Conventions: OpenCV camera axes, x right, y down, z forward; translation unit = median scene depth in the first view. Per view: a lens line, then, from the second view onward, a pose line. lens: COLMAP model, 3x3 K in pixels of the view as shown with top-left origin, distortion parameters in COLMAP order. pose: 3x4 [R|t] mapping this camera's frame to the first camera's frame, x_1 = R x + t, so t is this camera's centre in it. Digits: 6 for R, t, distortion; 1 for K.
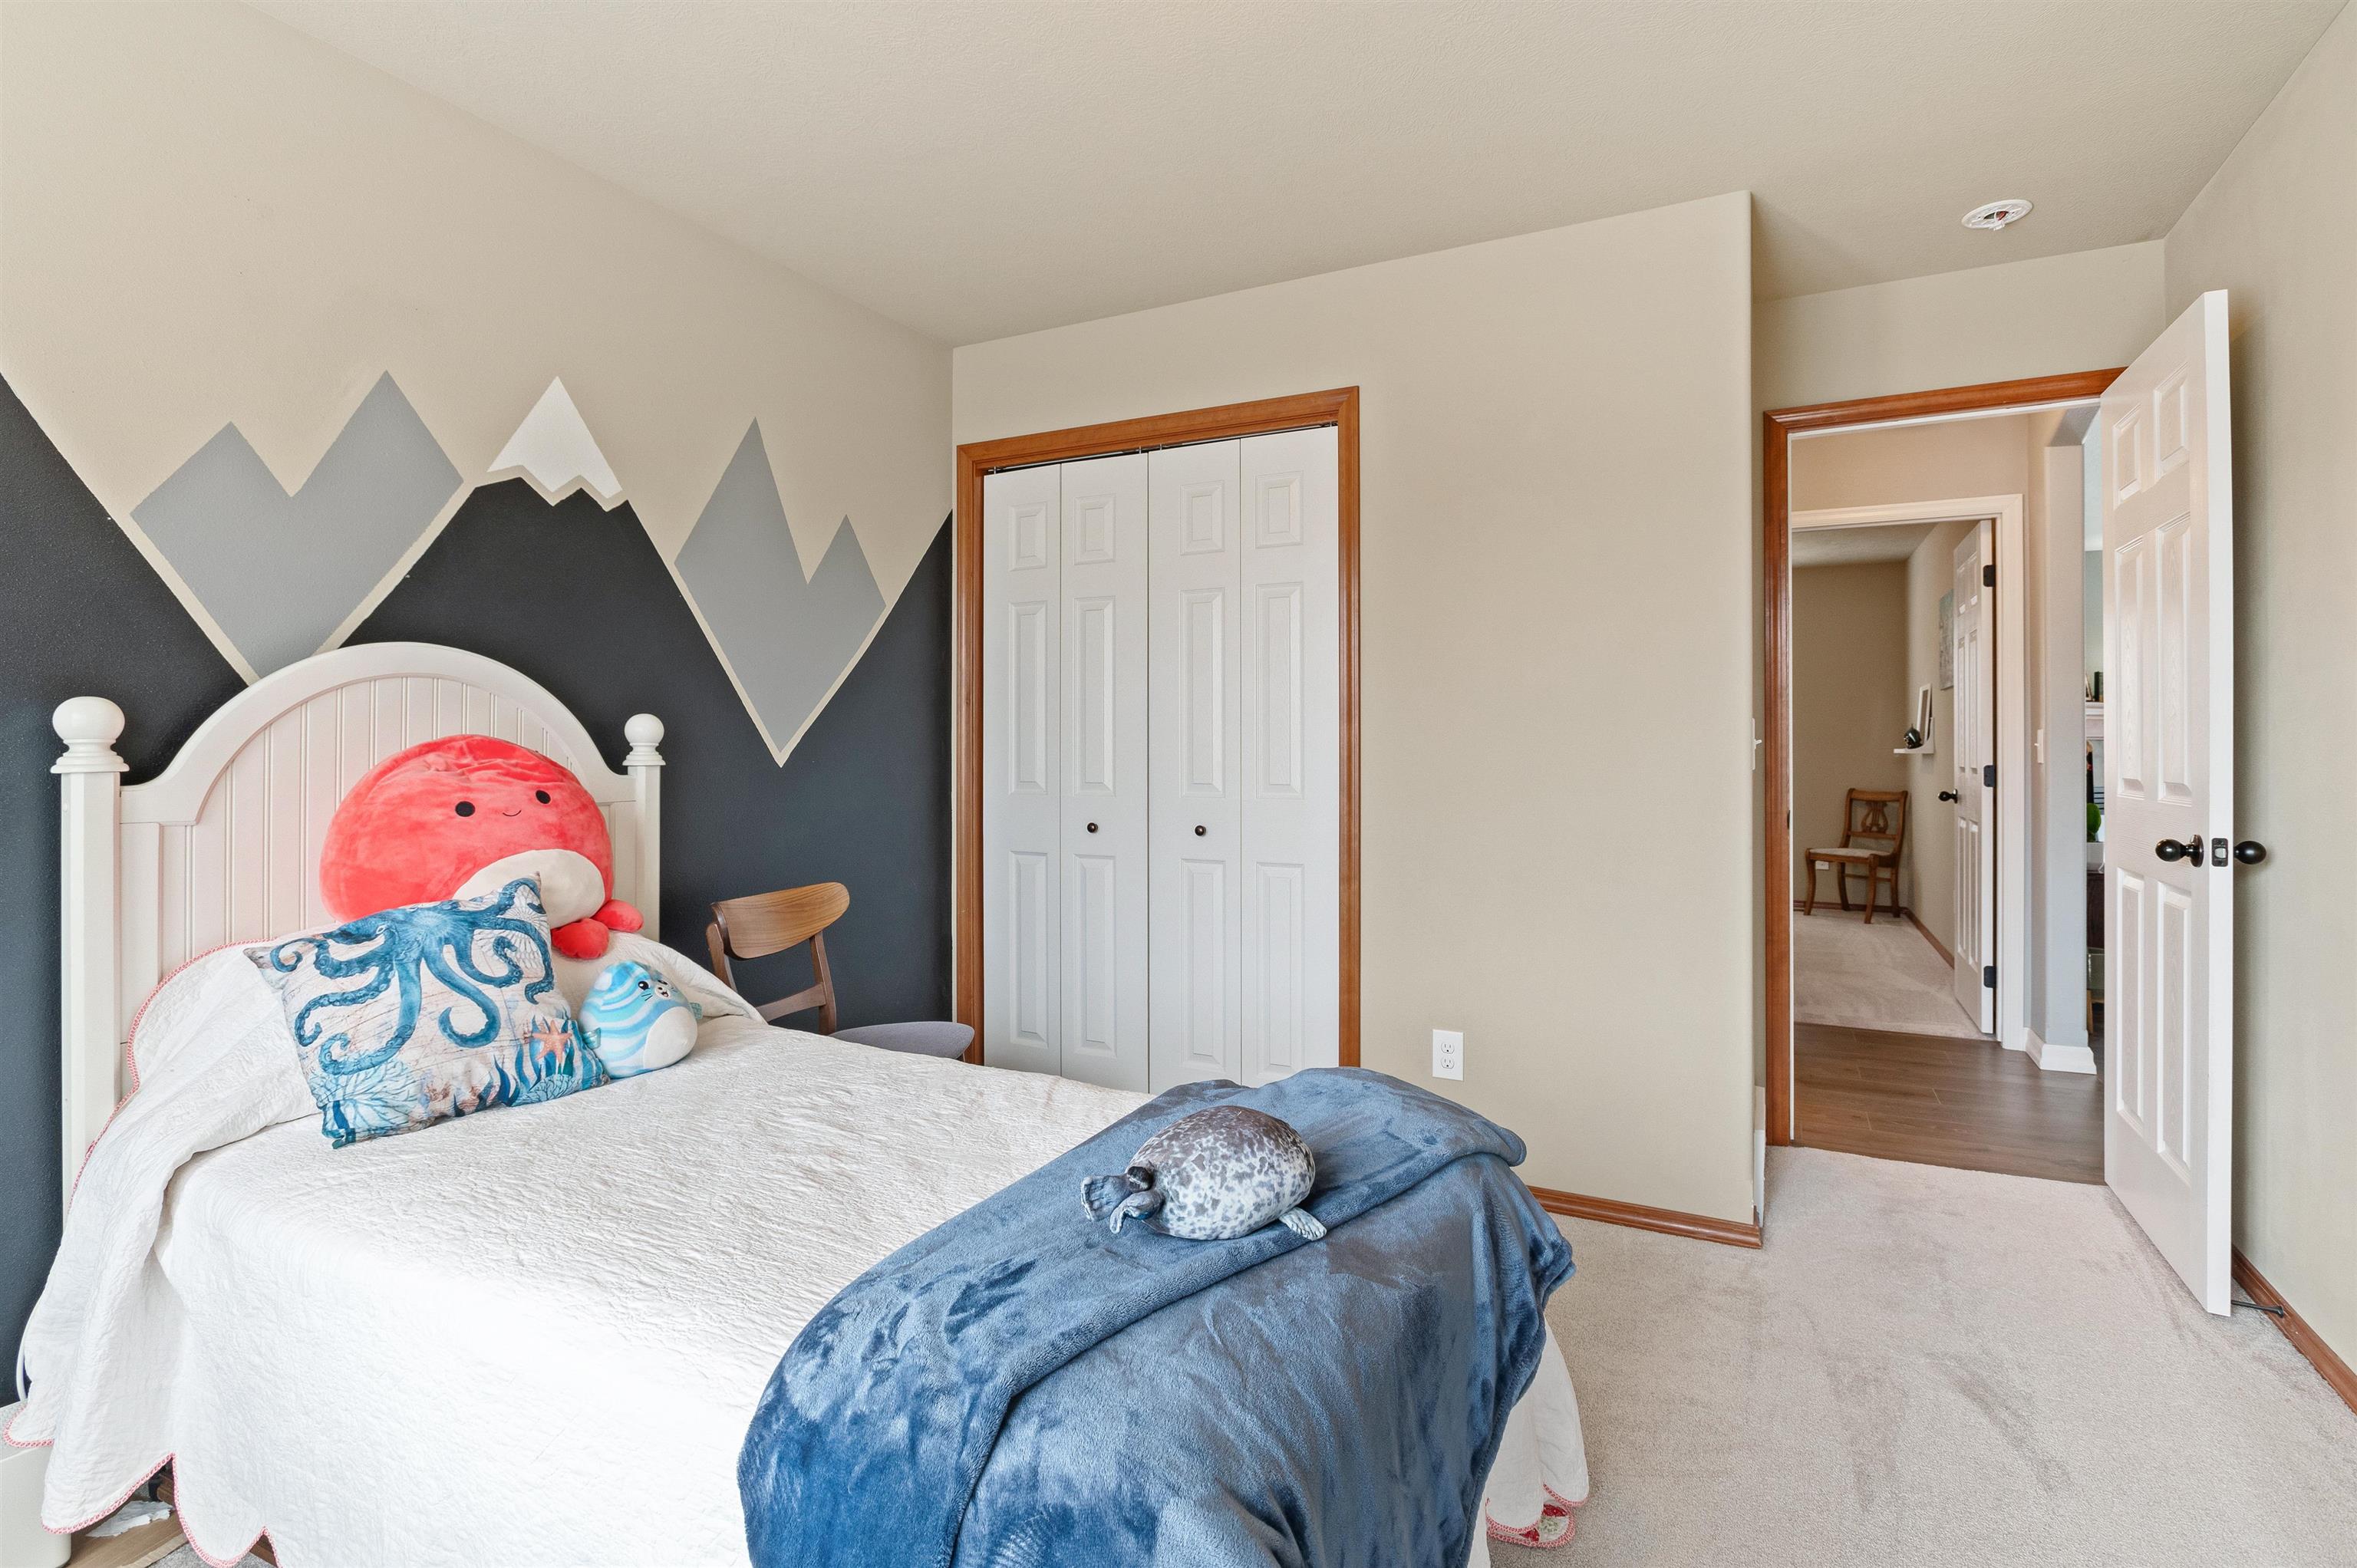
lens RADIAL K [[1119.7, 0, 1174.7], [0, 1119.7, 735.6], [0, 0, 1]] dist [-0.000631, -0.000100]
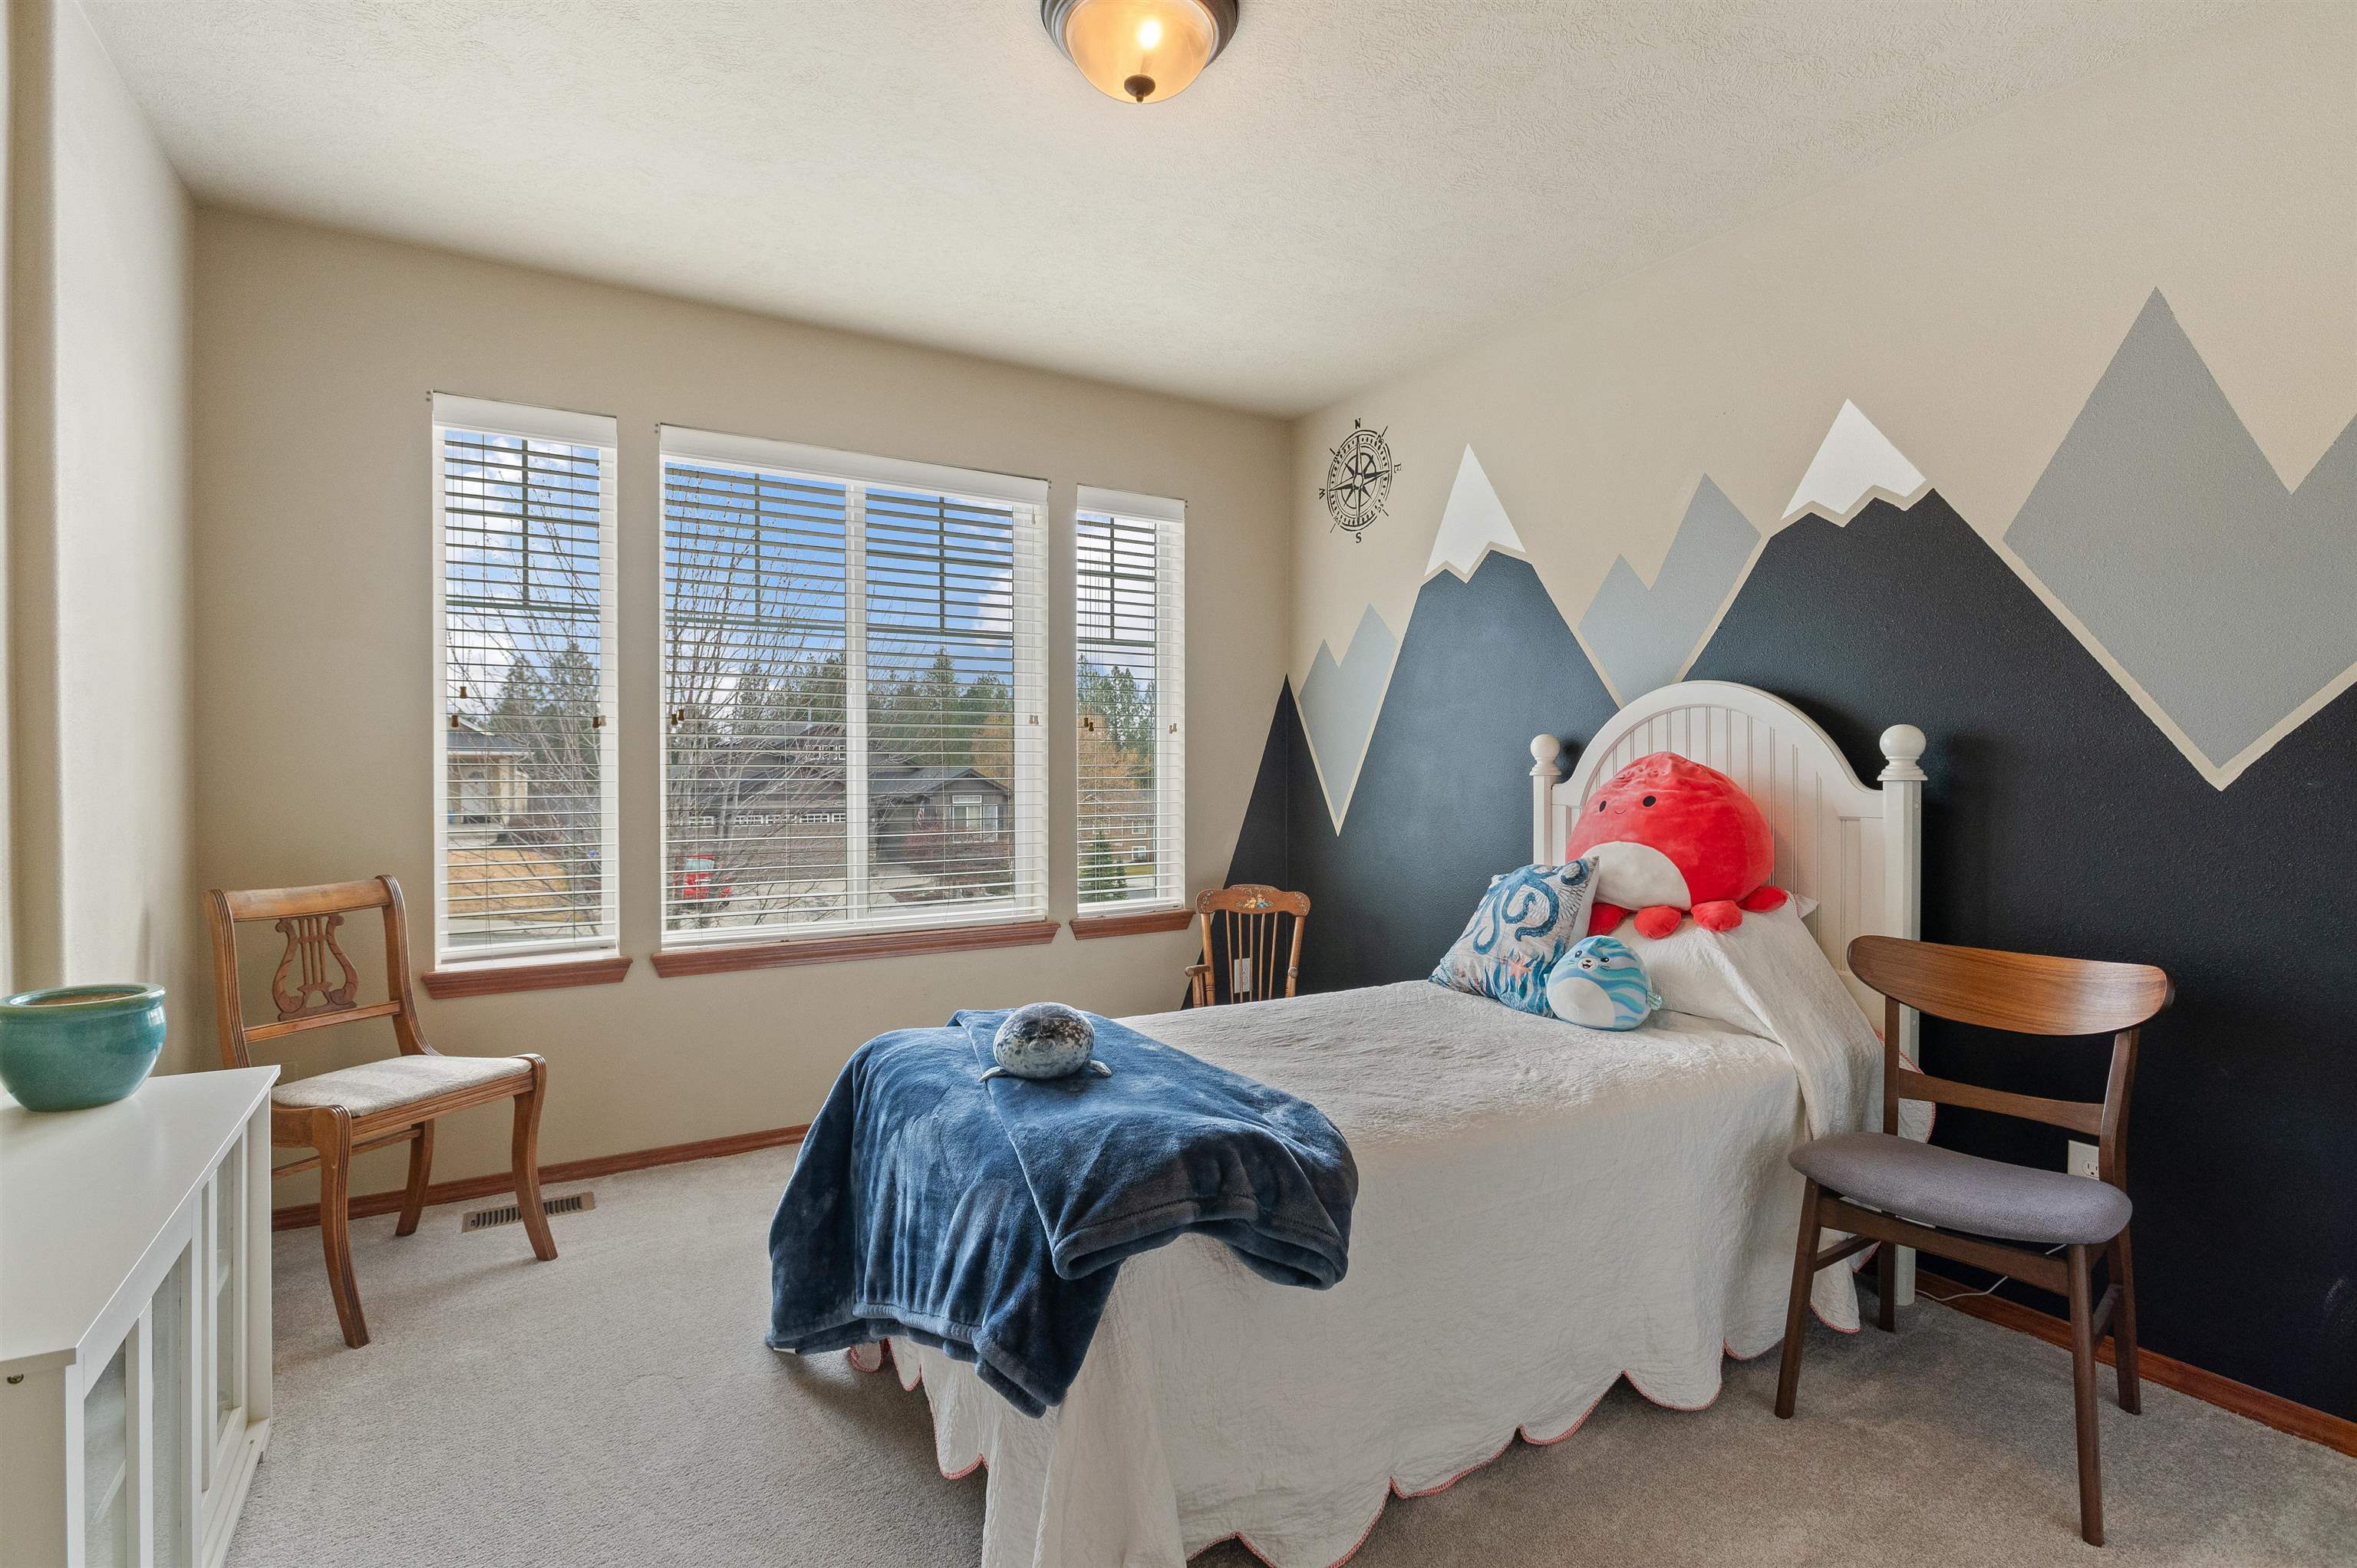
lens RADIAL K [[1152.6, 0, 1178.5], [0, 1152.6, 784.0], [0, 0, 1]] dist [-0.002344, -0.001119]
pose [[-0.493053, 0.008797, -0.869955, 0.685350], [0.004286, 0.999961, 0.007682, 0.020865], [0.869989, 0.000059, -0.493072, 1.011060]]
